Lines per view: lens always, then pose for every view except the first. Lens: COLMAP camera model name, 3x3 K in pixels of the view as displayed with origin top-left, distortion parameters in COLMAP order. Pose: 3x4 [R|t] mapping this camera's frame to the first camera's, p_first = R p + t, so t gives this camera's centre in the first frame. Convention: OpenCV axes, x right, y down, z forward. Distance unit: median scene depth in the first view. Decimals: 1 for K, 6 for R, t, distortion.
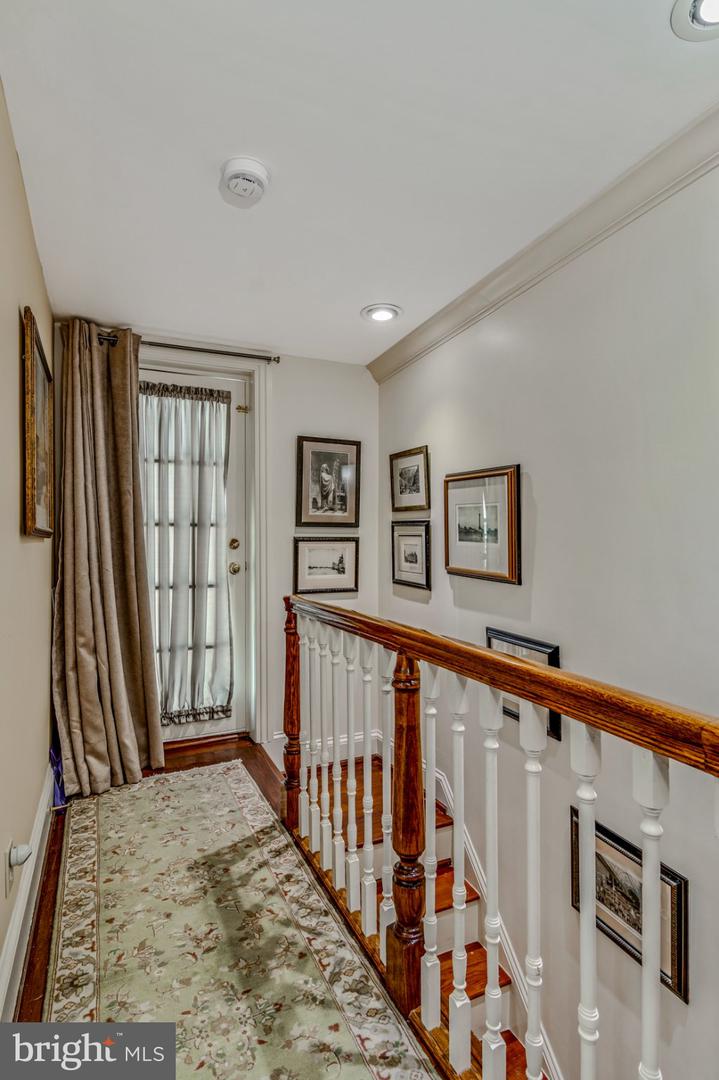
lens RADIAL K [[575.6, 0, 361.7], [0, 575.6, 536.3], [0, 0, 1]] dist [0.002821, -0.000610]
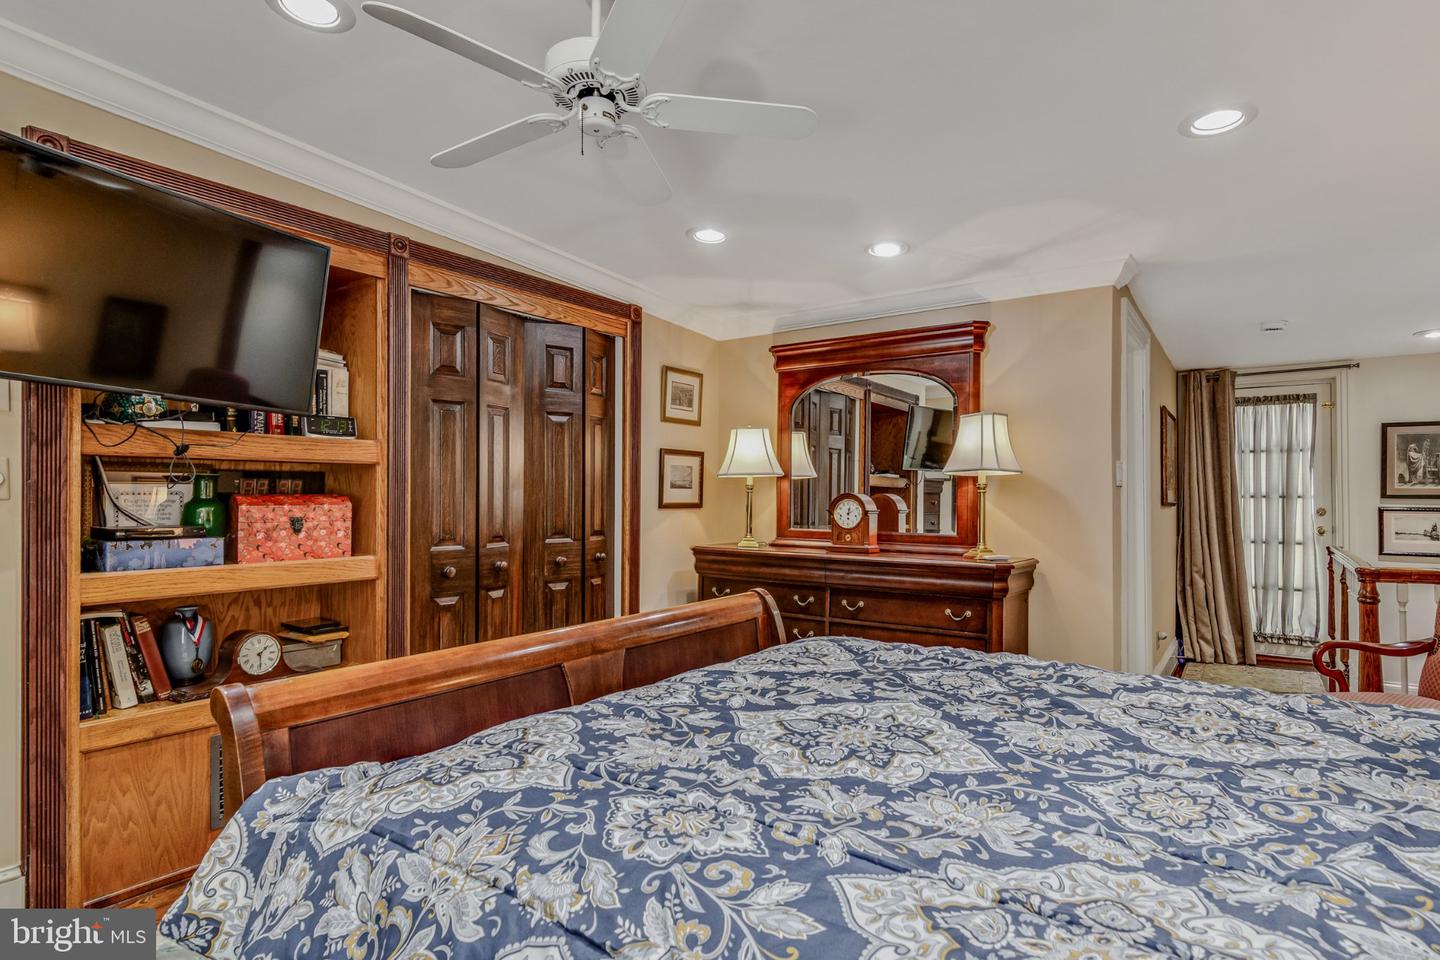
lens RADIAL K [[806.7, 0, 720.3], [0, 806.7, 484.9], [0, 0, 1]] dist [-0.004377, -0.001911]
pose [[0.527992, -0.007955, -0.849212, 0.620280], [-0.002976, 0.999933, -0.011217, -0.023437], [0.849244, 0.008450, 0.527933, -1.127393]]
